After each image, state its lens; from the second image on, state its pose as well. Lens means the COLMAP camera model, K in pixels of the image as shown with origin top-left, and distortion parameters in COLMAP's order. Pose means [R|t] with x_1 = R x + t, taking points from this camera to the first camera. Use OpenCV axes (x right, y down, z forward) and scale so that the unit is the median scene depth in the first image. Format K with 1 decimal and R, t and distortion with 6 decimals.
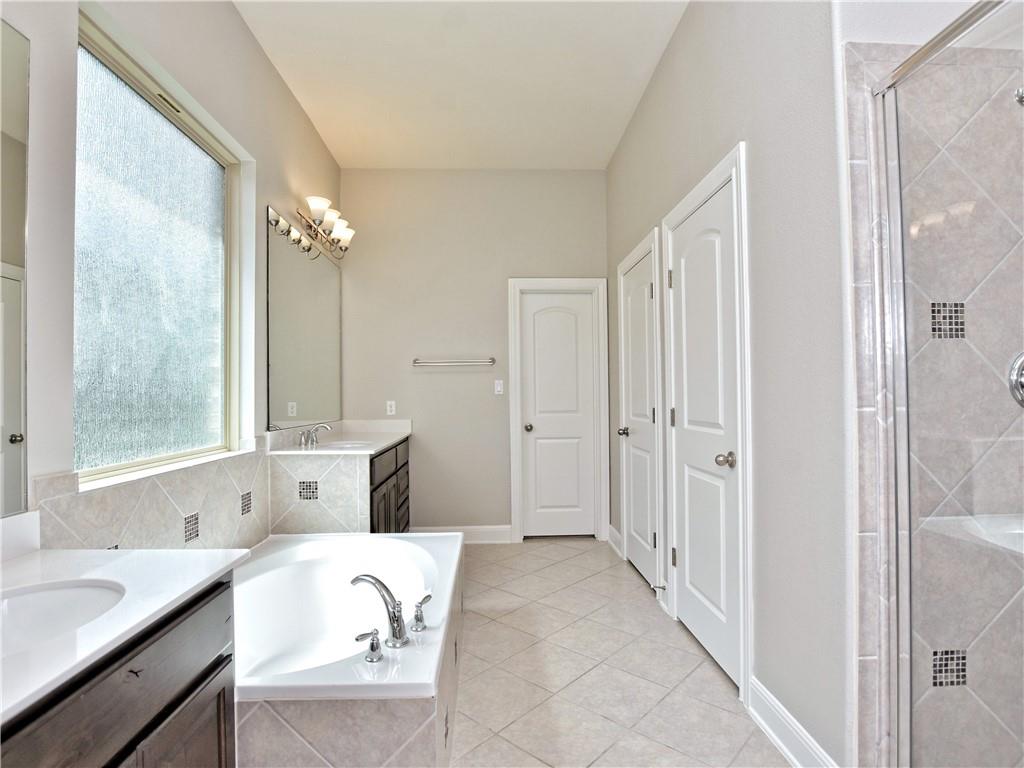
lens RADIAL K [[563.7, 0, 512.0], [0, 563.7, 384.0], [0, 0, 1]] dist [0.000156, 0.000158]
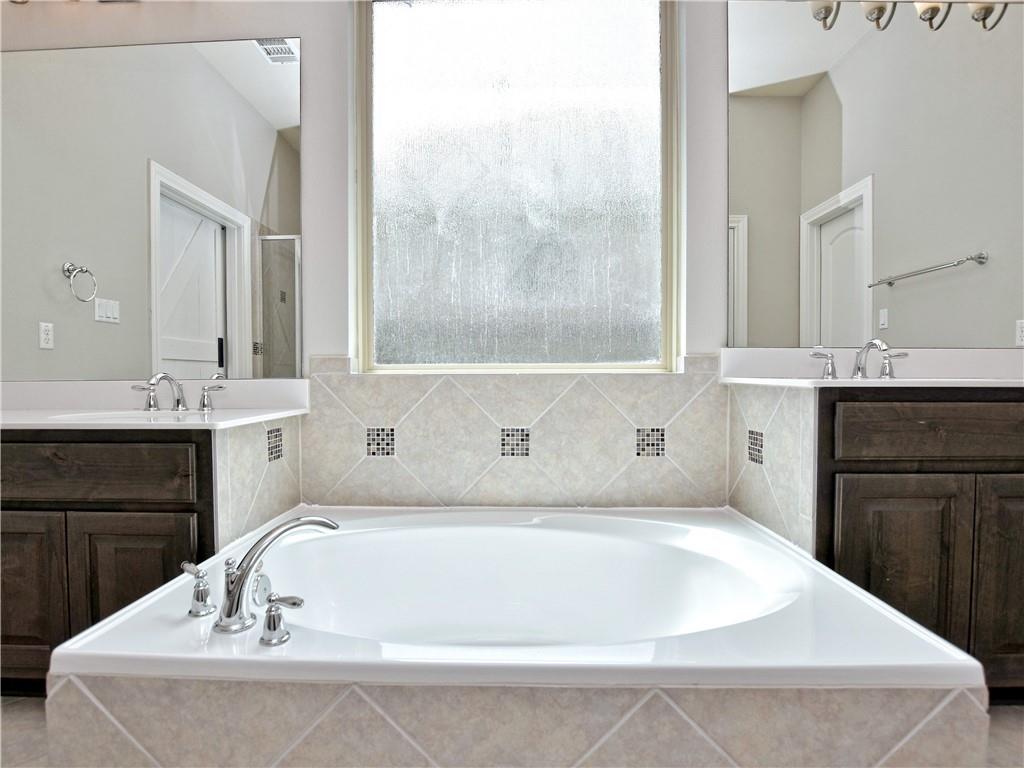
lens RADIAL K [[531.2, 0, 512.0], [0, 531.2, 384.0], [0, 0, 1]] dist [-0.030815, 0.001889]
pose [[-0.077157, 0.028762, -0.996604, 0.349589], [0.018197, 0.999458, 0.027436, 0.181989], [0.996853, -0.016018, -0.077639, 1.388437]]
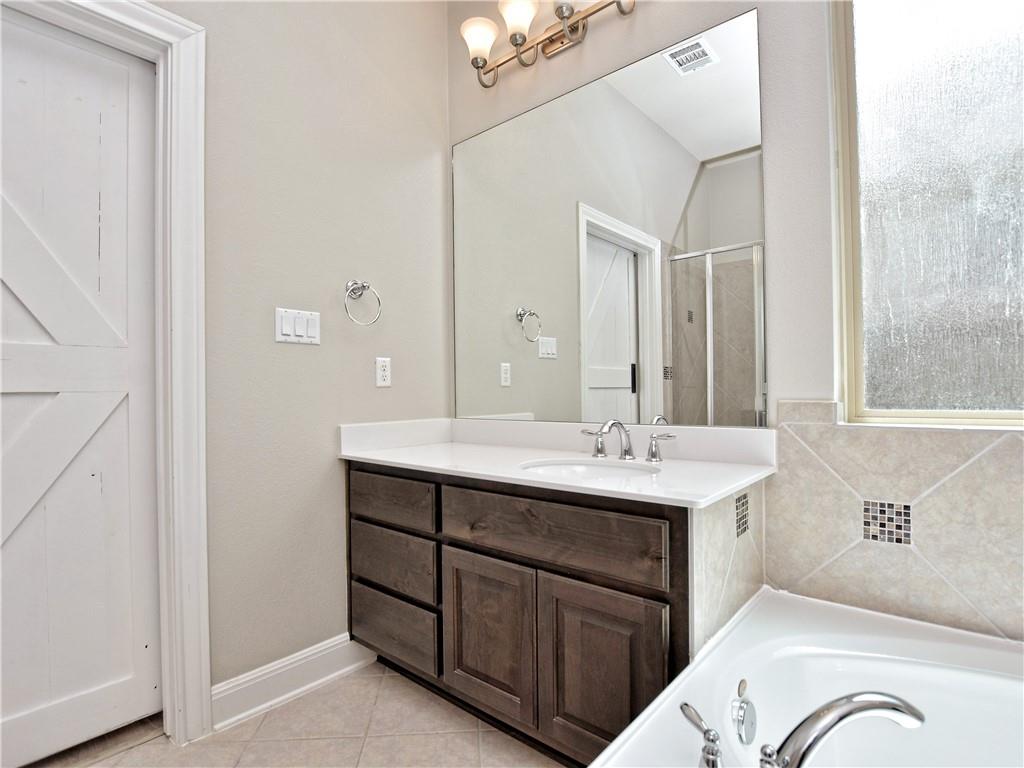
lens RADIAL K [[541.9, 0, 512.0], [0, 541.9, 384.0], [0, 0, 1]] dist [-0.021230, -0.000056]
pose [[-0.695591, 0.010324, -0.718364, 0.217664], [0.030144, 0.999436, -0.014825, 0.118778], [0.717805, -0.031966, -0.695510, 1.183587]]
